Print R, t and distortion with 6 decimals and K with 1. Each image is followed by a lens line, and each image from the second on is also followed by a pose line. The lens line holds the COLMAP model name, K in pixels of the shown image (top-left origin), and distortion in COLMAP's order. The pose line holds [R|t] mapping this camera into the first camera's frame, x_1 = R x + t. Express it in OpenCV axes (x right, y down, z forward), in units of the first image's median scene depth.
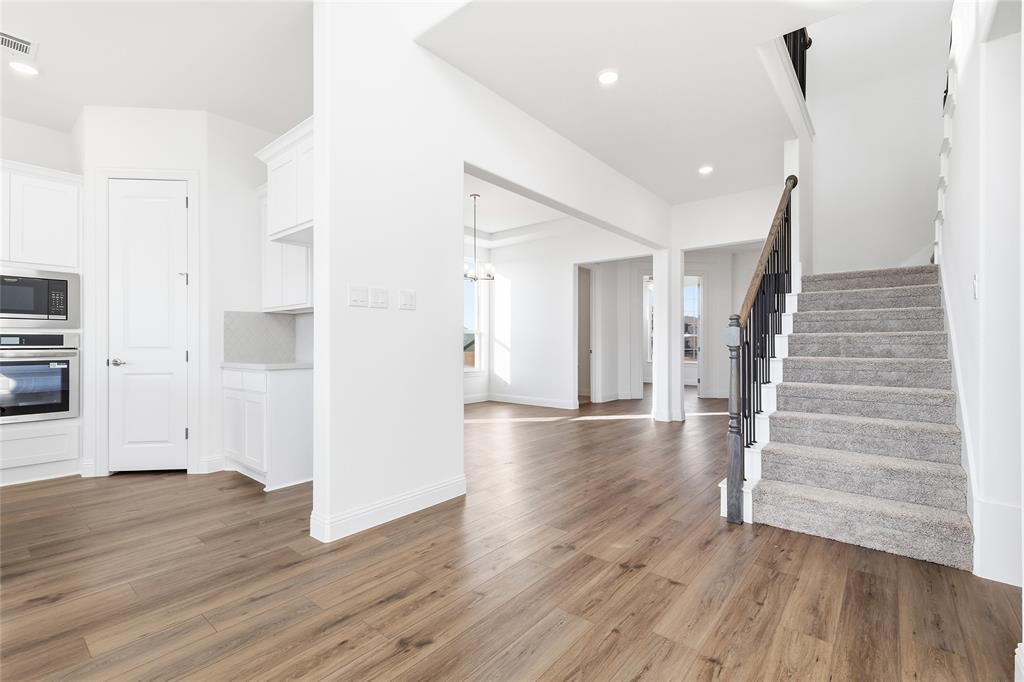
lens RADIAL K [[451.0, 0, 514.3], [0, 451.0, 342.6], [0, 0, 1]] dist [0.008109, -0.001508]
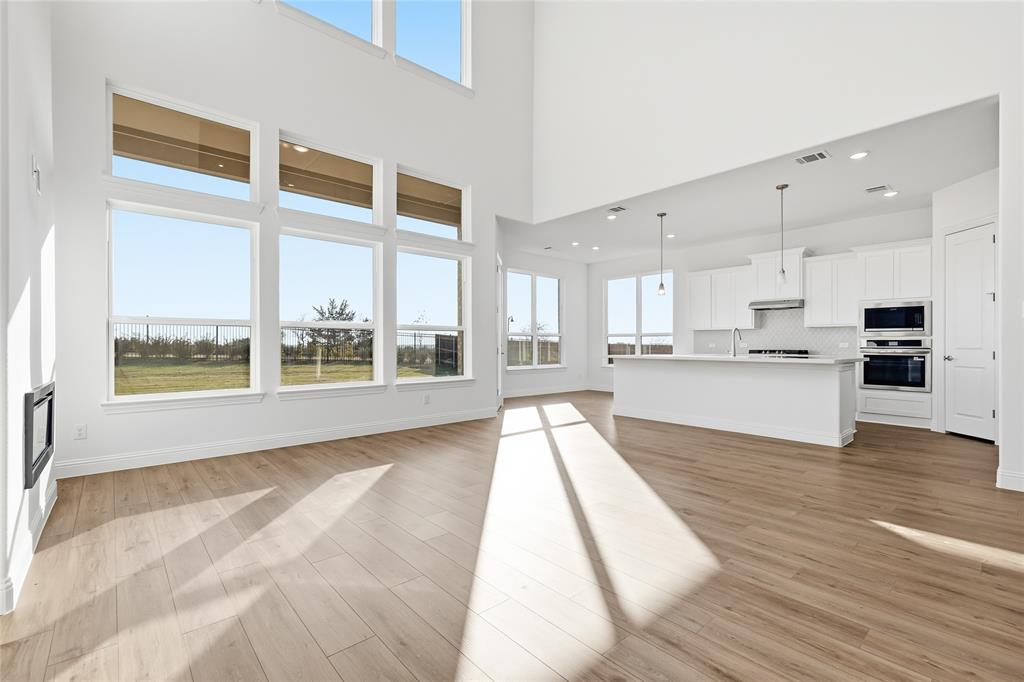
lens RADIAL K [[451.0, 0, 516.2], [0, 451.0, 340.7], [0, 0, 1]] dist [0.008109, -0.001508]
pose [[-0.142968, -0.003768, -0.989720, 0.802992], [0.001228, 0.999991, -0.003984, -0.009653], [0.989726, -0.001785, -0.142962, -0.193946]]
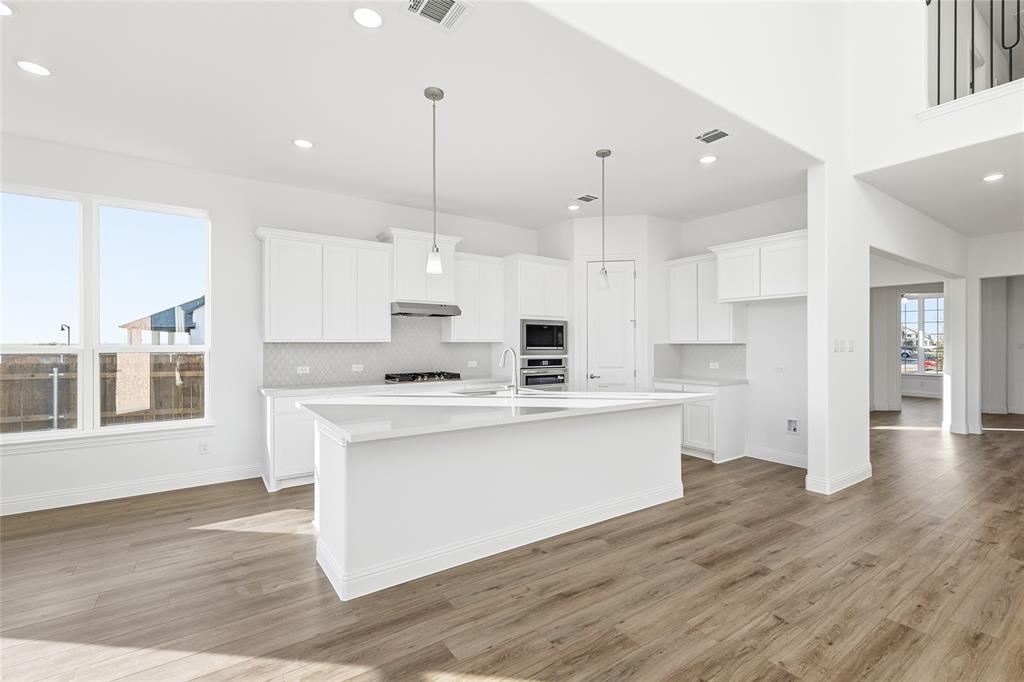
lens RADIAL K [[451.0, 0, 514.6], [0, 451.0, 338.0], [0, 0, 1]] dist [0.008109, -0.001508]
pose [[0.962885, 0.001358, -0.269907, -0.714215], [-0.004575, 0.999926, -0.011288, -0.073397], [0.269872, 0.012104, 0.962820, -0.614635]]
